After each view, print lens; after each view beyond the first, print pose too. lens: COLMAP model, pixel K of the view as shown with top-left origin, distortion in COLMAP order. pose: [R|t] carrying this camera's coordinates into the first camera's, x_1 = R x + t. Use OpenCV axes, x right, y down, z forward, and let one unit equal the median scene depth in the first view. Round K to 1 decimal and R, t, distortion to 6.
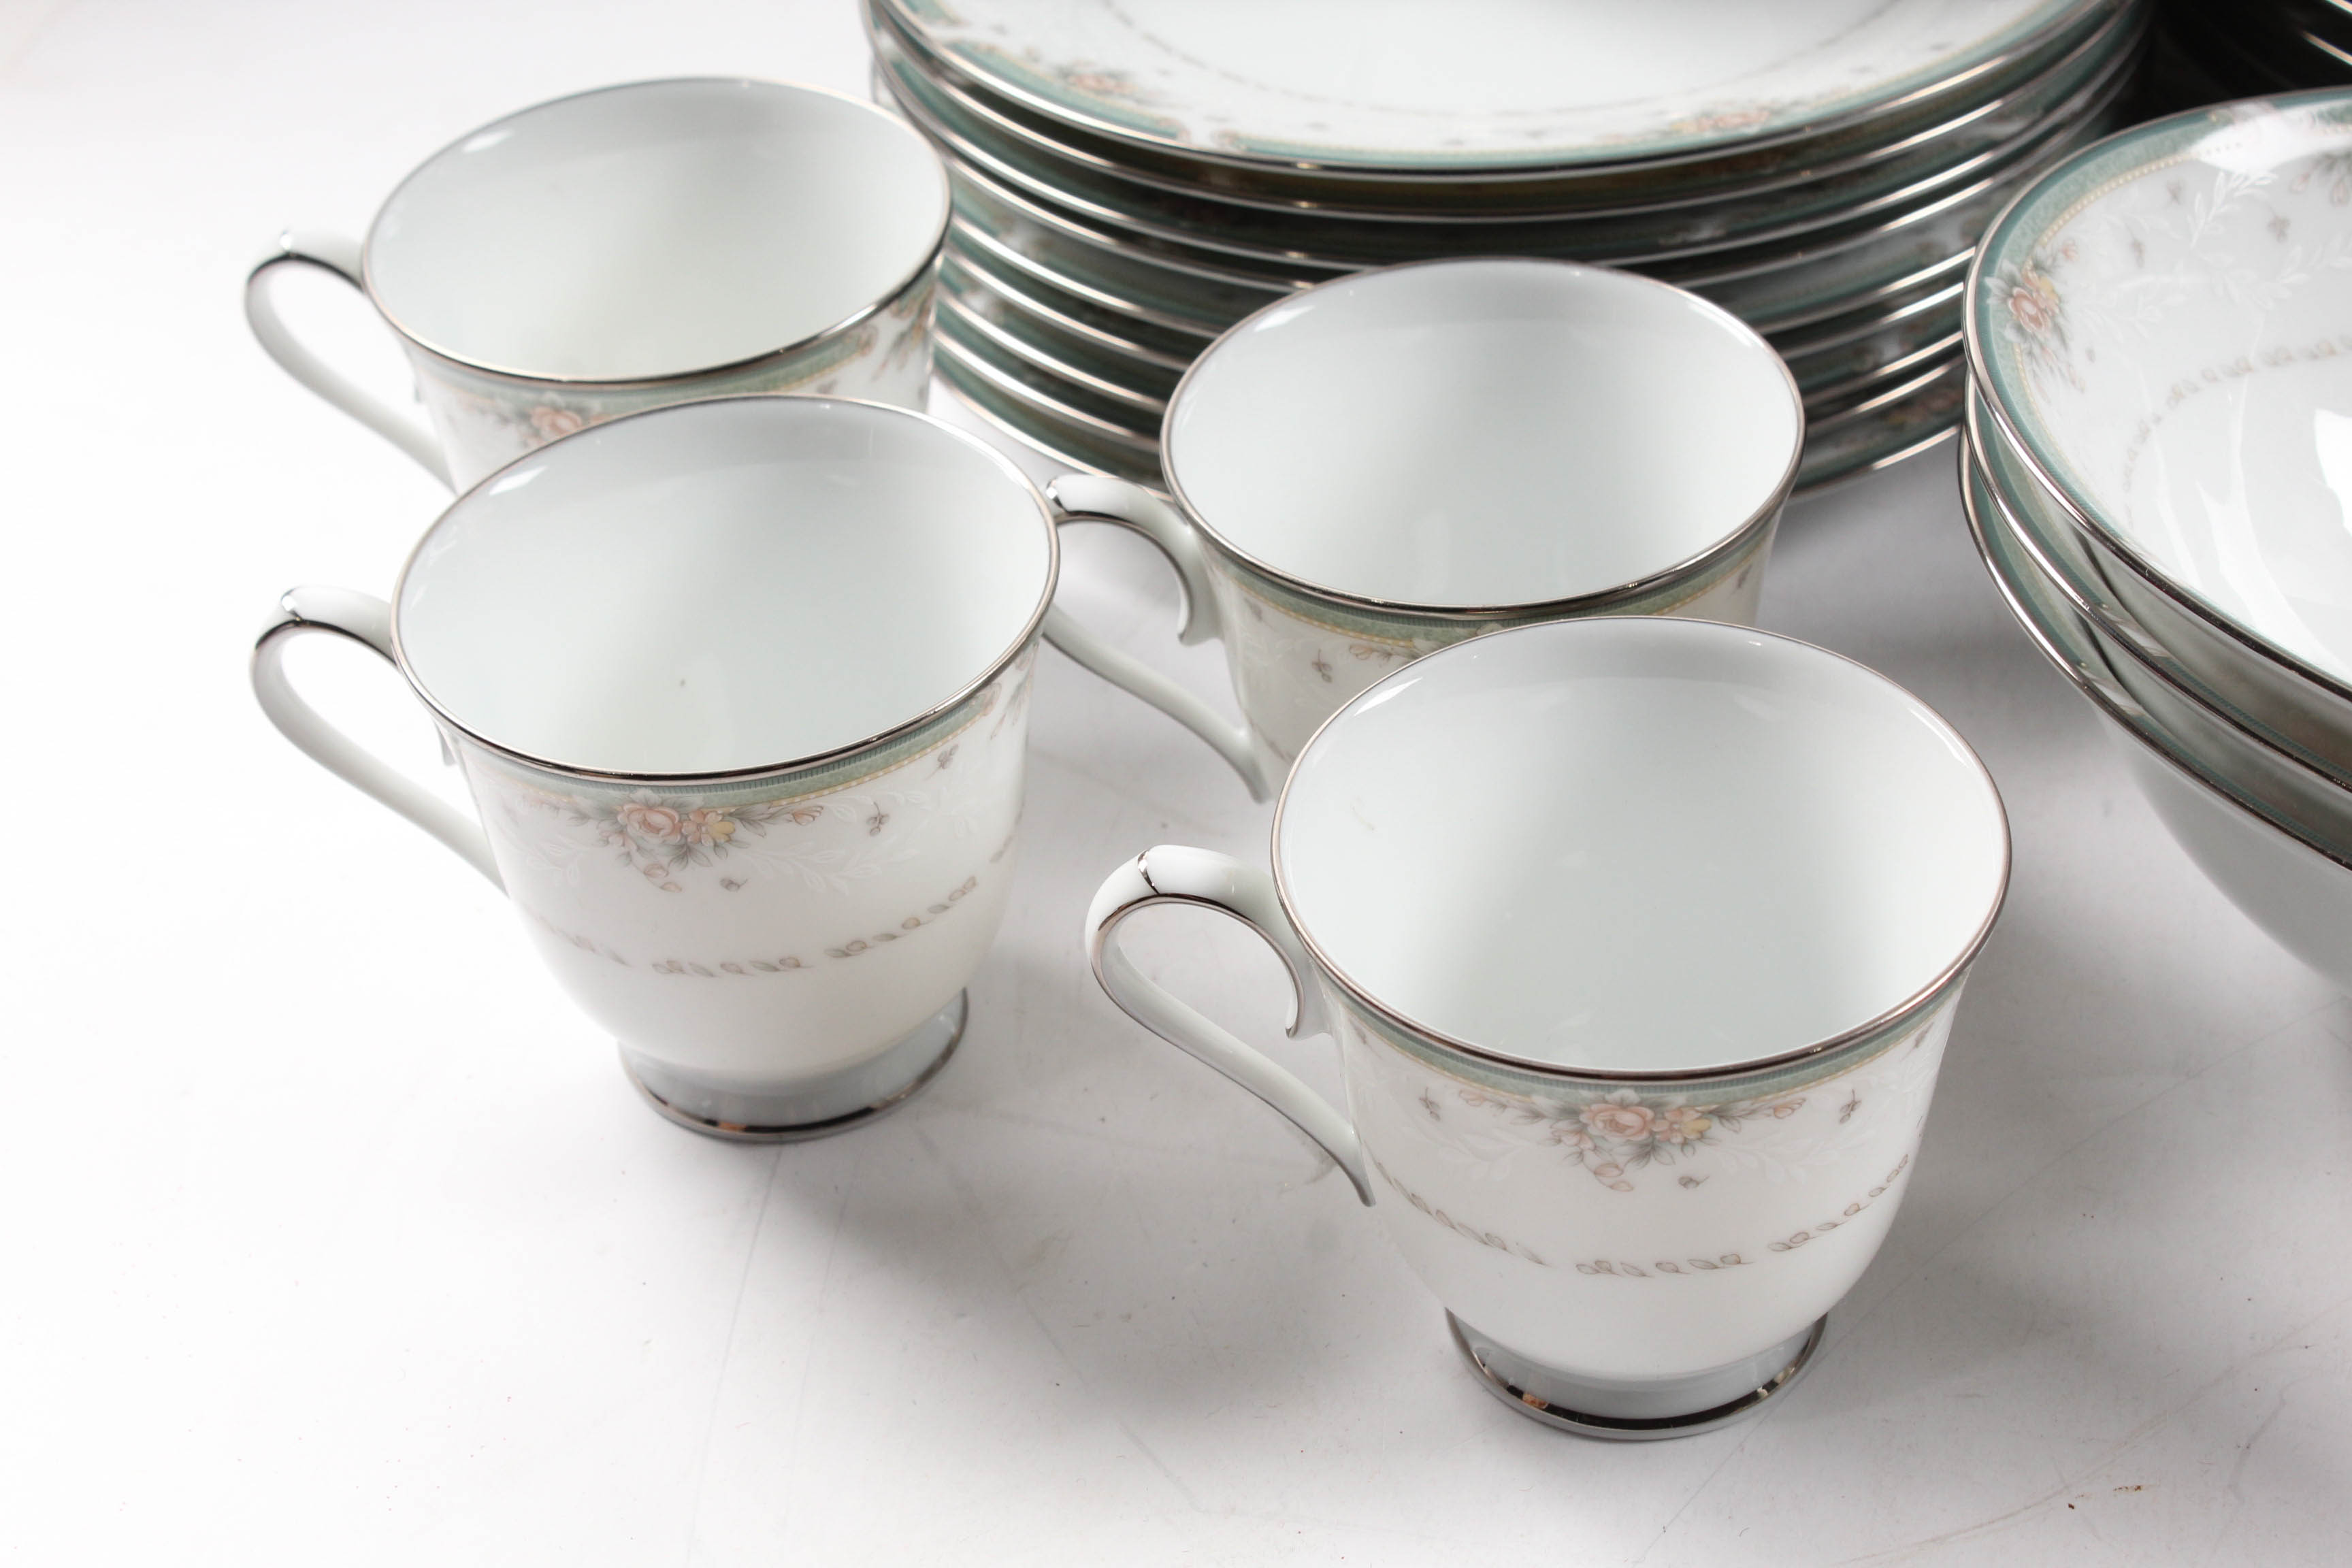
lens RADIAL K [[4620.7, 0, 1176.0], [0, 4620.7, 784.0], [0, 0, 1]] dist [0.019837, 0.175728]
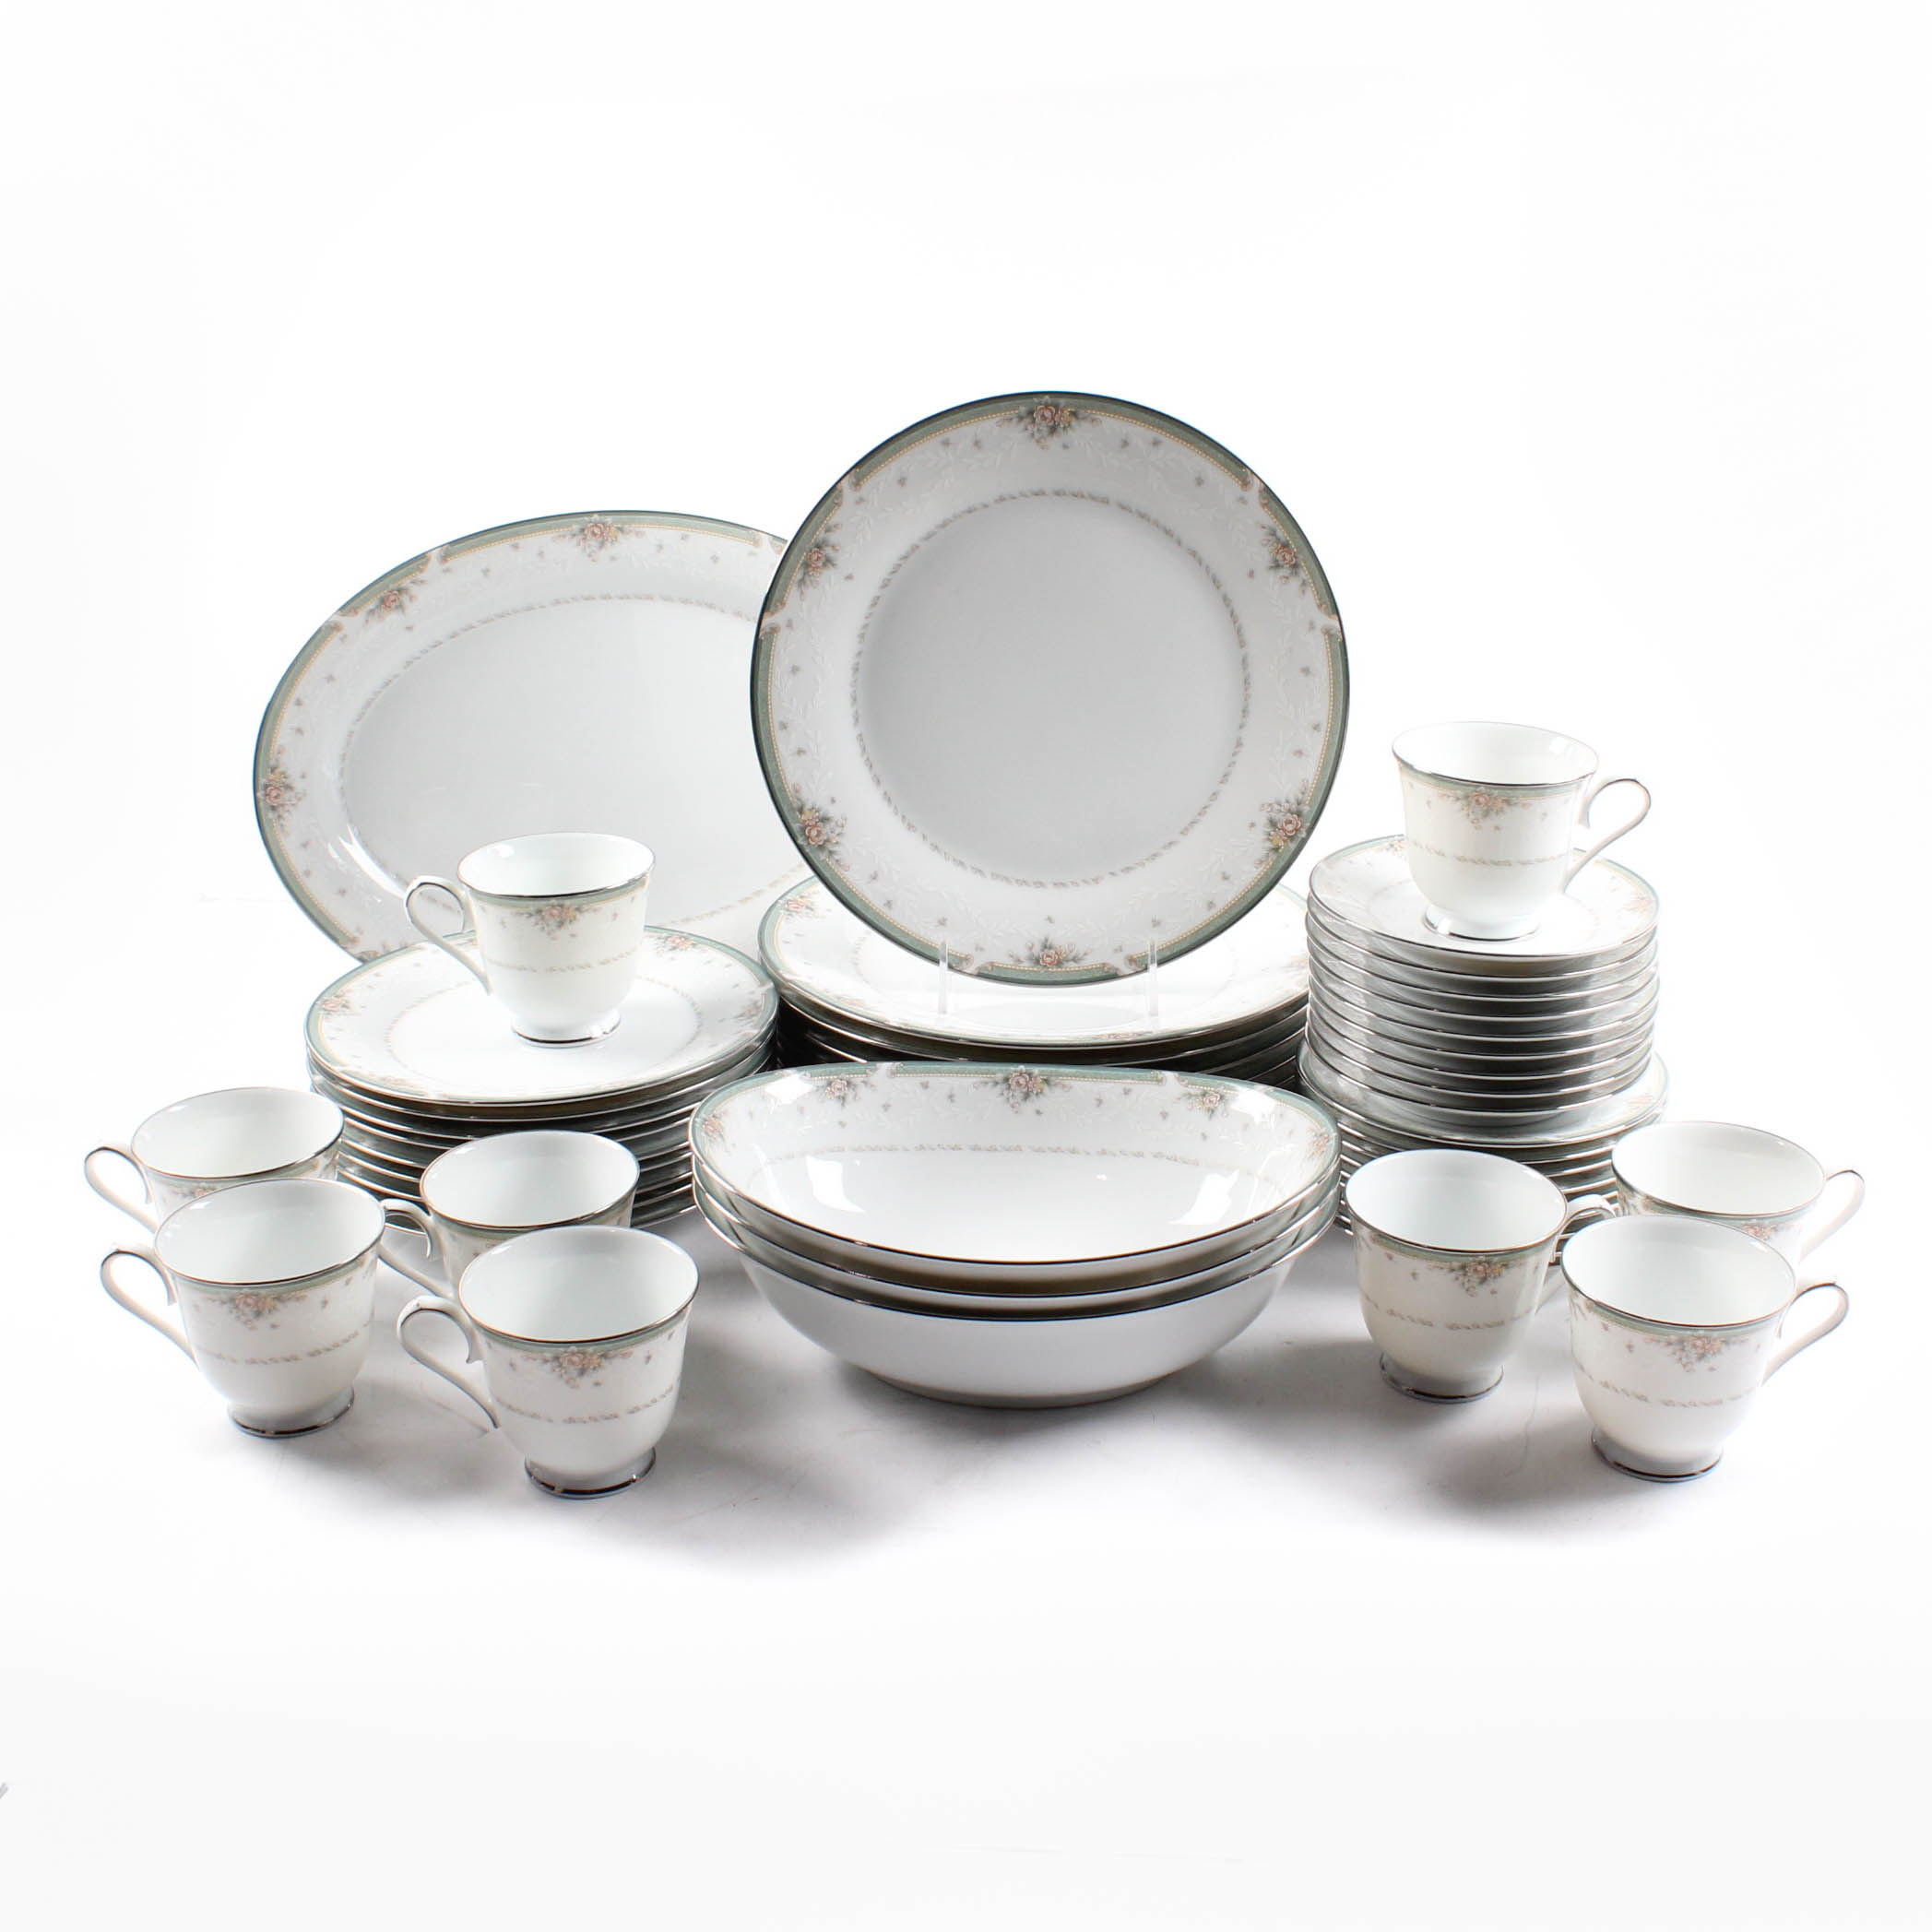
lens RADIAL K [[2780.5, 0, 966.0], [0, 2780.5, 966.0], [0, 0, 1]] dist [-0.147207, 0.084831]
pose [[0.981331, -0.014802, 0.191755, 0.002678], [0.067680, 0.959838, -0.272270, 0.283650], [-0.180024, 0.280165, 0.942921, -0.722926]]
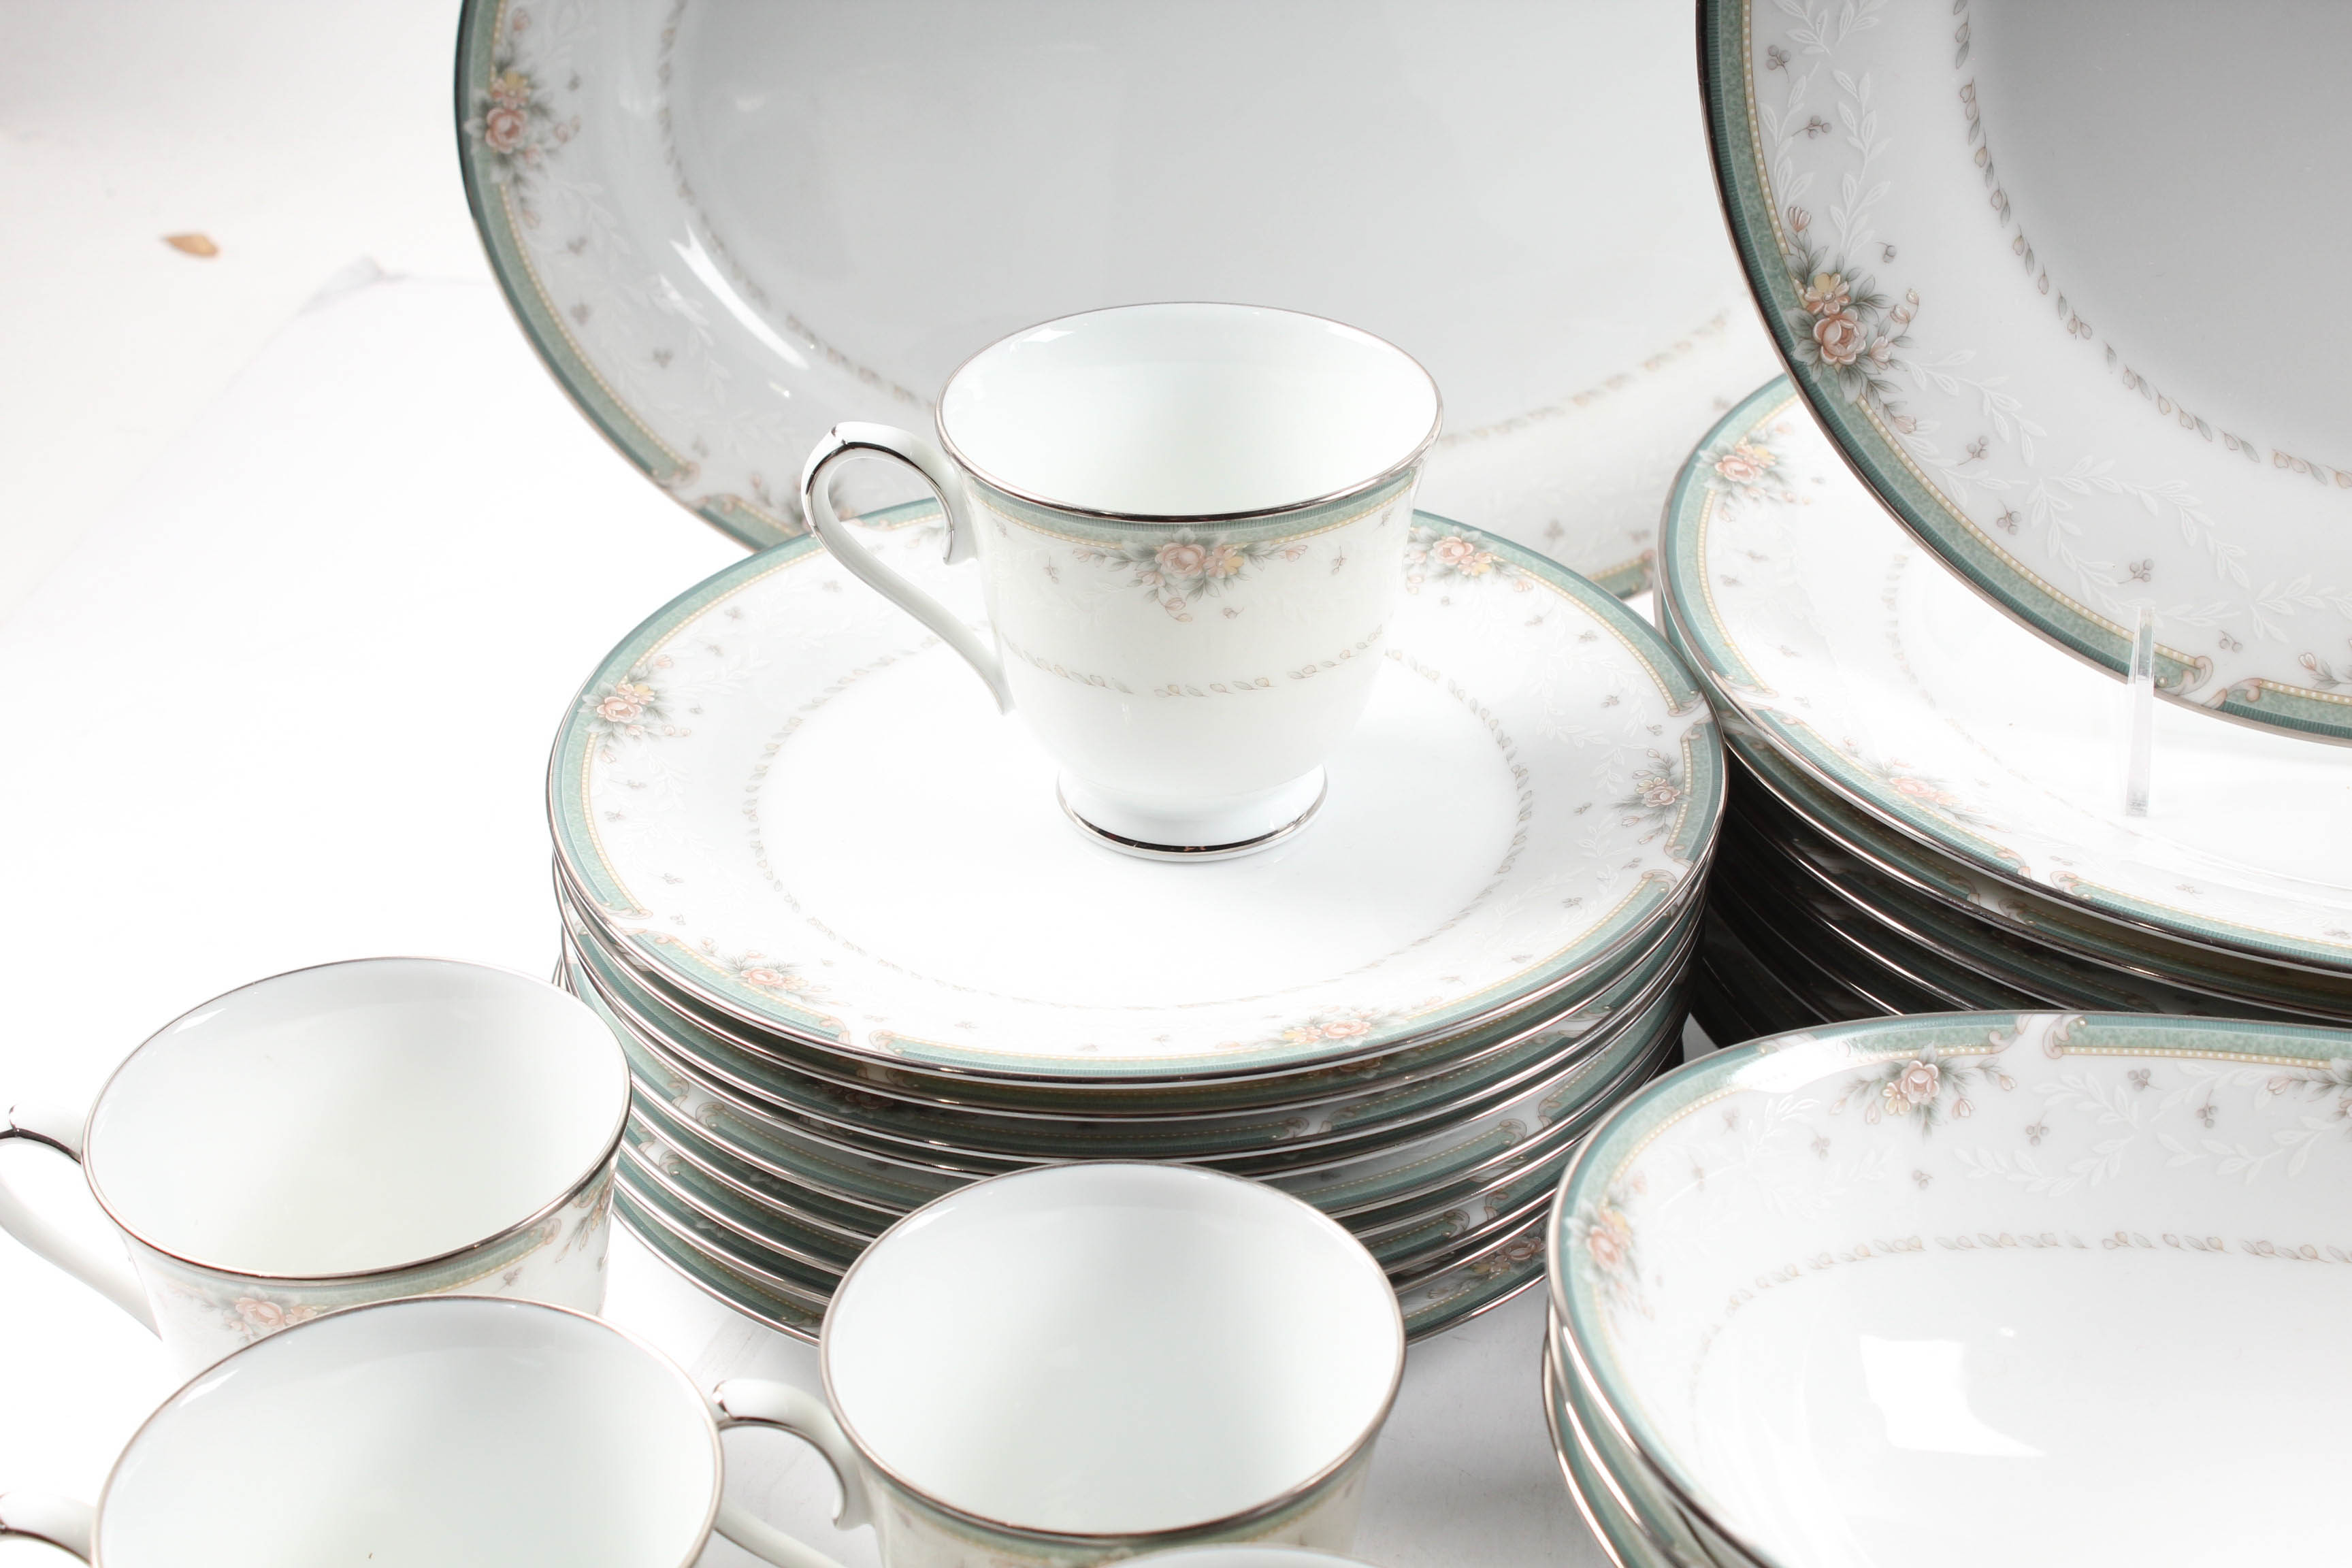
lens RADIAL K [[3985.1, 0, 1176.0], [0, 3985.1, 784.0], [0, 0, 1]] dist [-0.023094, 0.212495]
pose [[0.996374, 0.012447, 0.084162, -0.000162], [-0.003861, 0.994836, -0.101419, -0.109881], [-0.084990, 0.100726, 0.991277, 0.046792]]
